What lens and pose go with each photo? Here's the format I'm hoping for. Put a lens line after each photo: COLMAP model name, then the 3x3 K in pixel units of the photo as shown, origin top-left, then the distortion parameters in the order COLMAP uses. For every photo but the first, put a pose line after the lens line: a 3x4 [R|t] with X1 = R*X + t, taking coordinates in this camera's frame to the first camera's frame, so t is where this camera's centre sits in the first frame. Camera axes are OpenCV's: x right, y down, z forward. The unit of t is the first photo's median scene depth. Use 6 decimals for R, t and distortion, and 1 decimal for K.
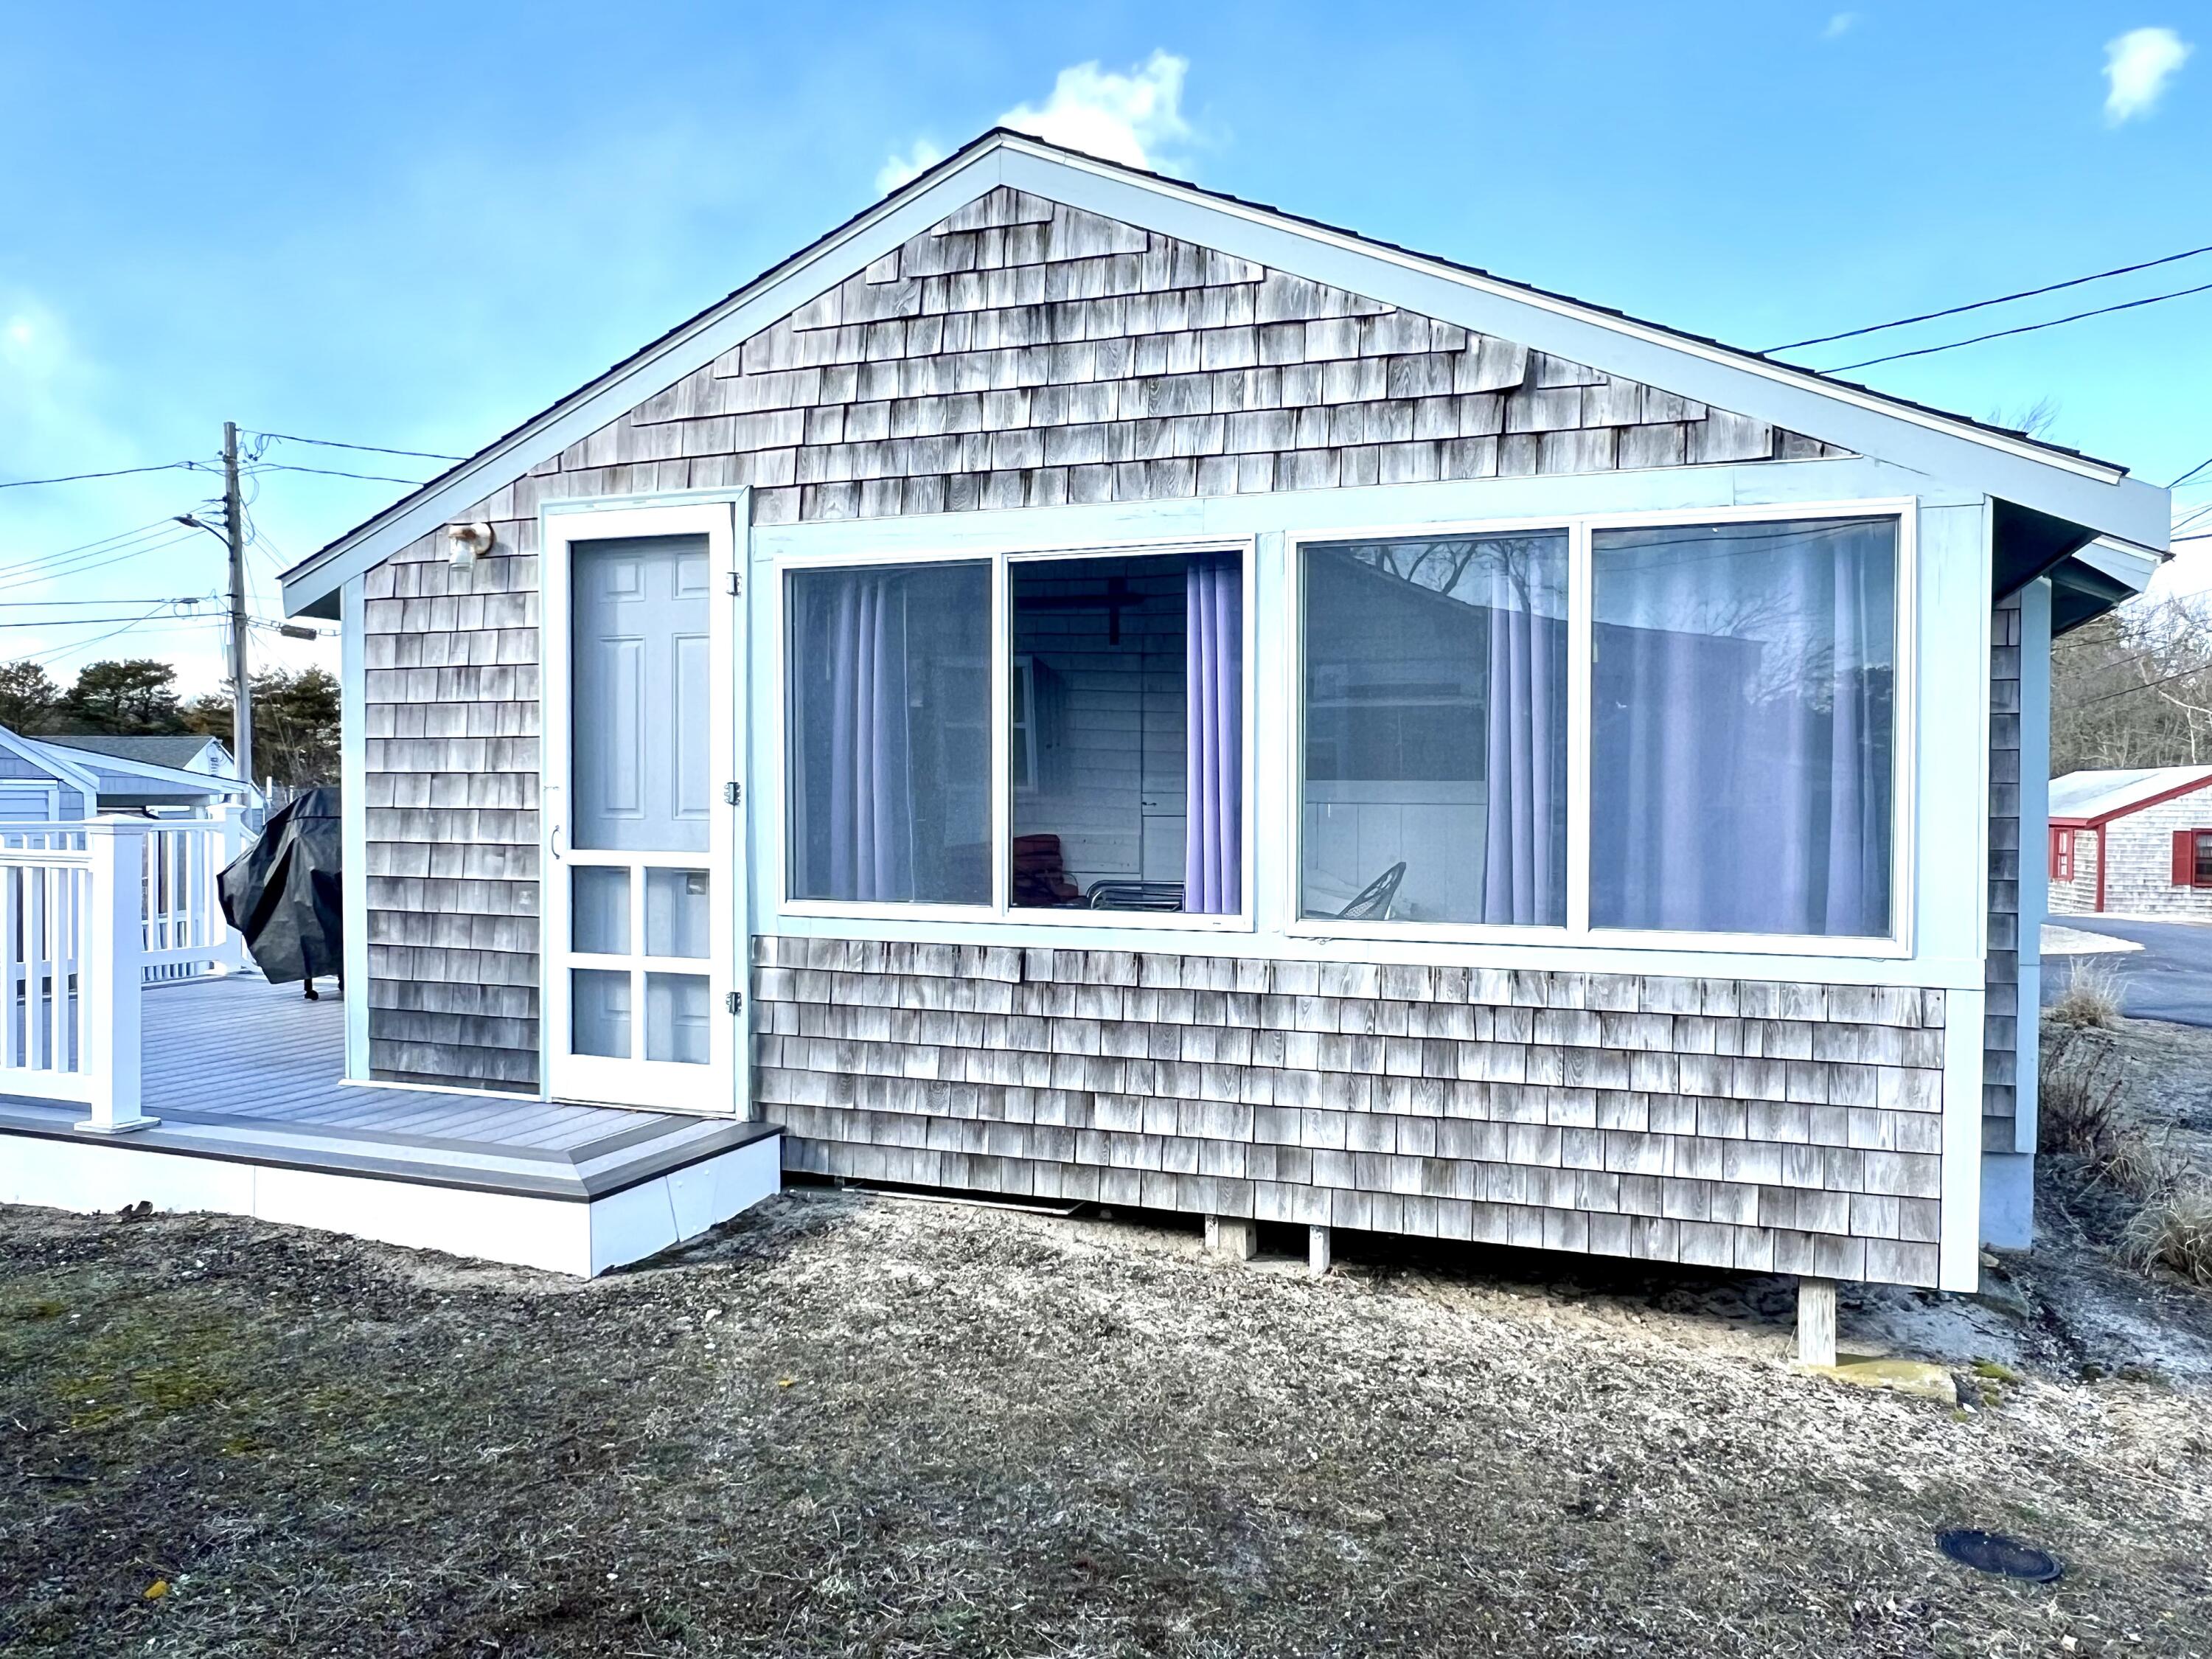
lens RADIAL K [[1622.7, 0, 1101.9], [0, 1622.7, 837.2], [0, 0, 1]] dist [0.010719, 0.002981]
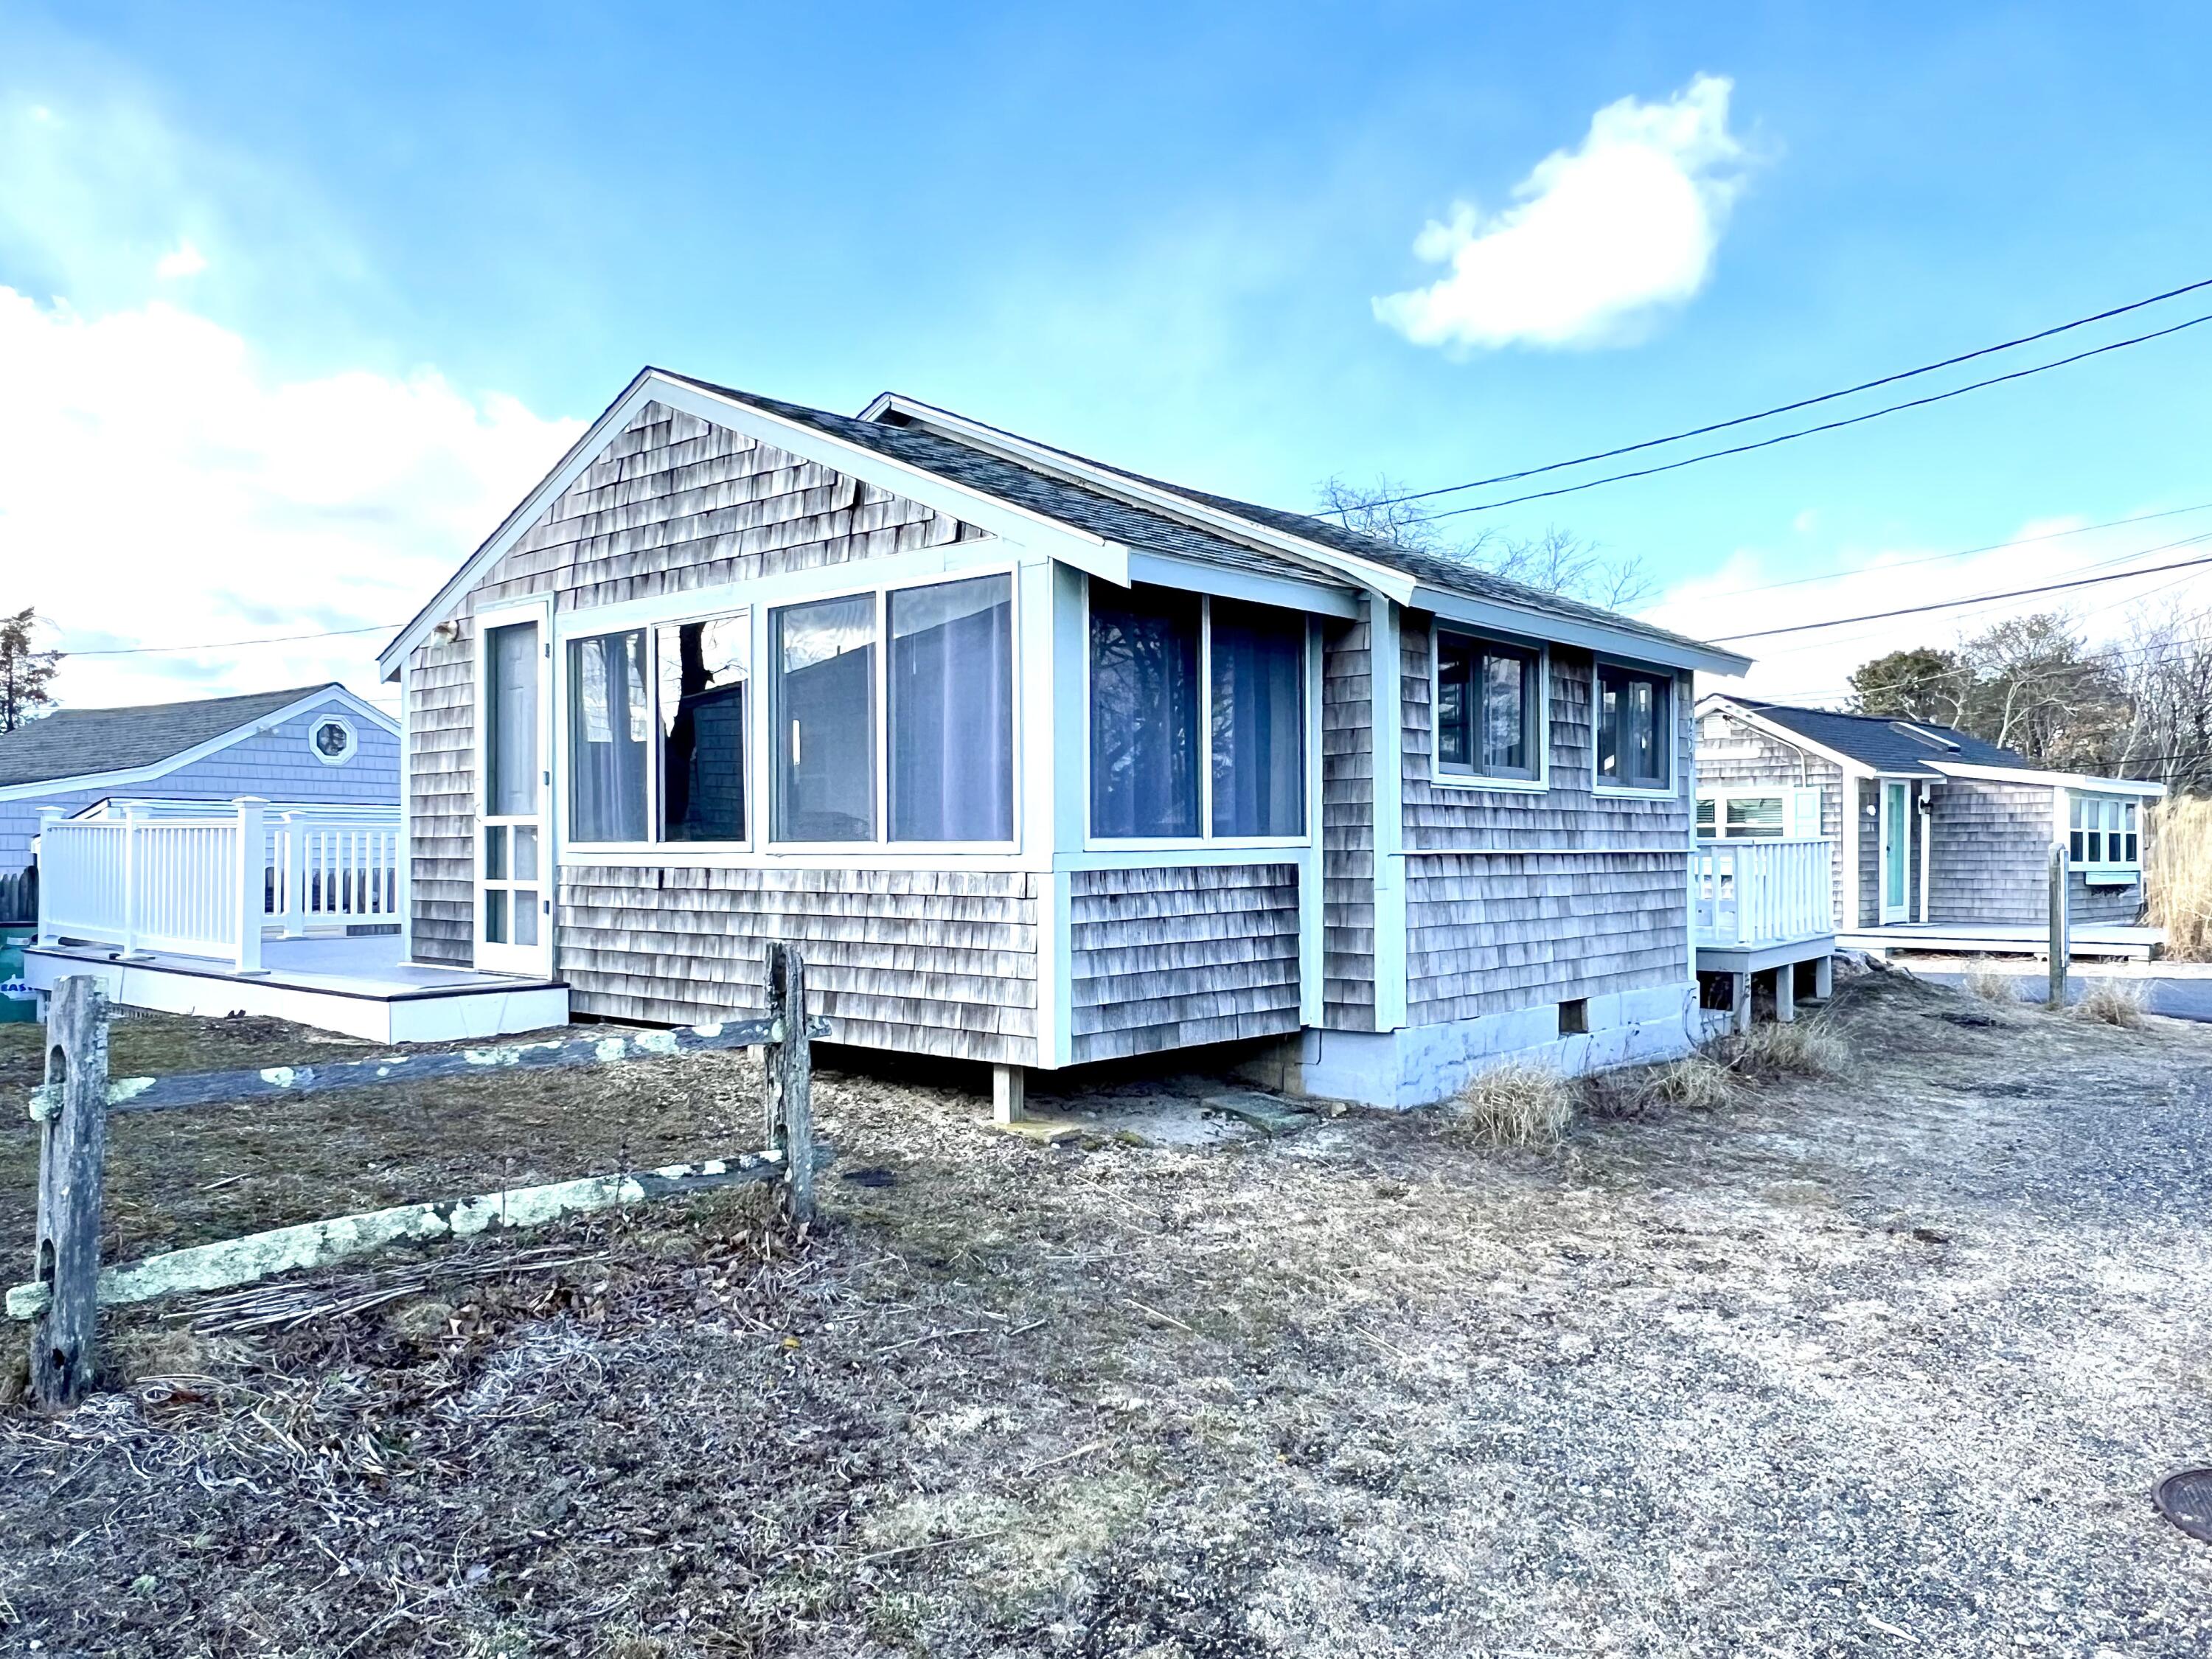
lens RADIAL K [[1622.7, 0, 1111.4], [0, 1622.7, 826.0], [0, 0, 1]] dist [0.010719, 0.002981]
pose [[0.940545, -0.012073, -0.339455, 0.917244], [-0.001755, 0.999182, -0.040399, 0.091682], [0.339665, 0.038593, 0.939754, -0.361564]]
